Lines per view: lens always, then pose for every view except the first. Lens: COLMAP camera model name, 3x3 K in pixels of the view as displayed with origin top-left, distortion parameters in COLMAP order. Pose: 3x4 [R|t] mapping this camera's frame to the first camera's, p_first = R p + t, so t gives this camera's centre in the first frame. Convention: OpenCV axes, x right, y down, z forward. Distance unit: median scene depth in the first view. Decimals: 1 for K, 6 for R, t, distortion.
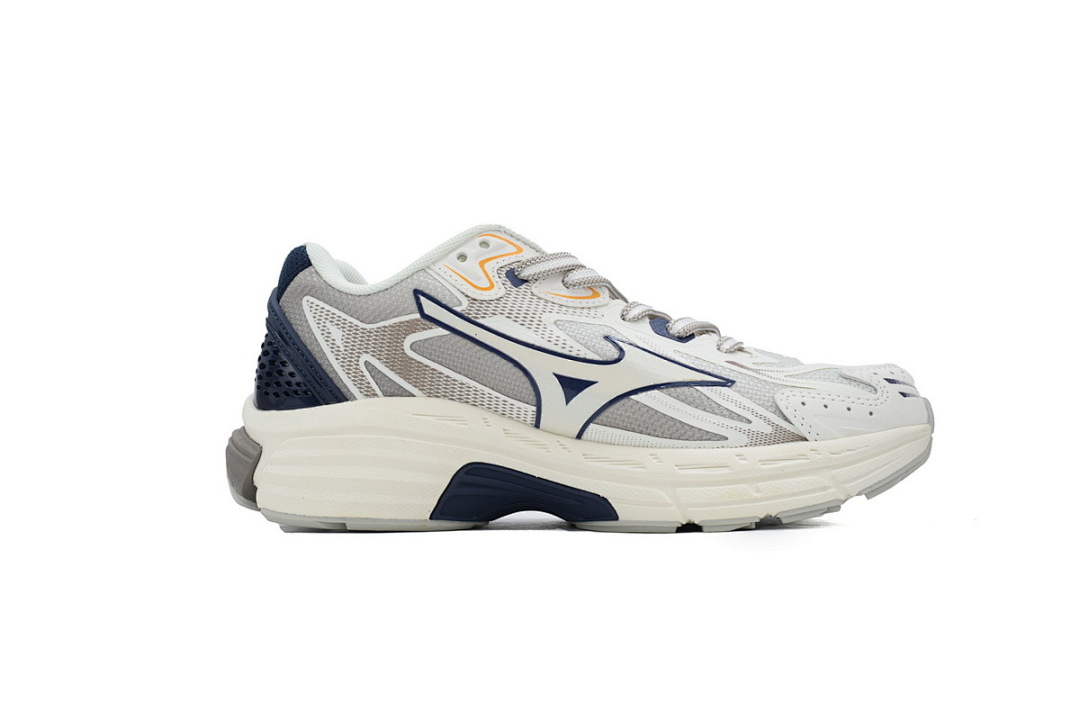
lens RADIAL K [[913.7, 0, 541.2], [0, 913.7, 361.5], [0, 0, 1]] dist [0.013075, -0.008729]
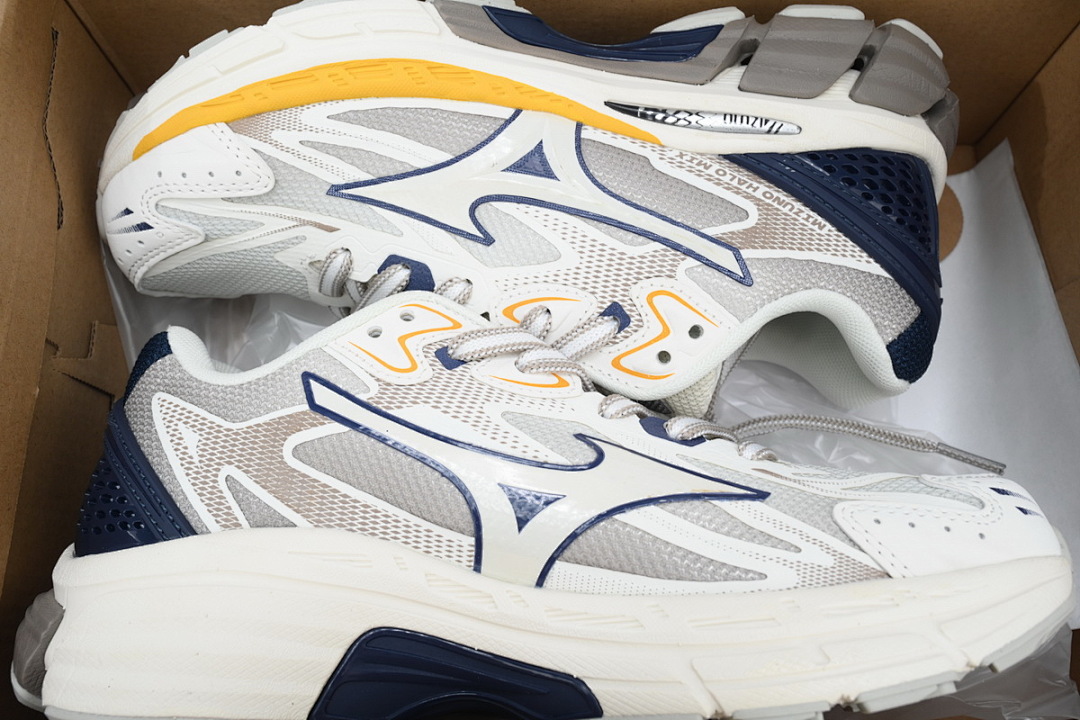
lens RADIAL K [[913.7, 0, 537.0], [0, 913.7, 358.3], [0, 0, 1]] dist [0.013075, -0.008729]
pose [[0.999900, -0.014061, -0.001591, 0.042574], [0.013217, 0.968166, -0.249961, 0.089408], [0.005055, 0.249915, 0.968255, 0.316837]]
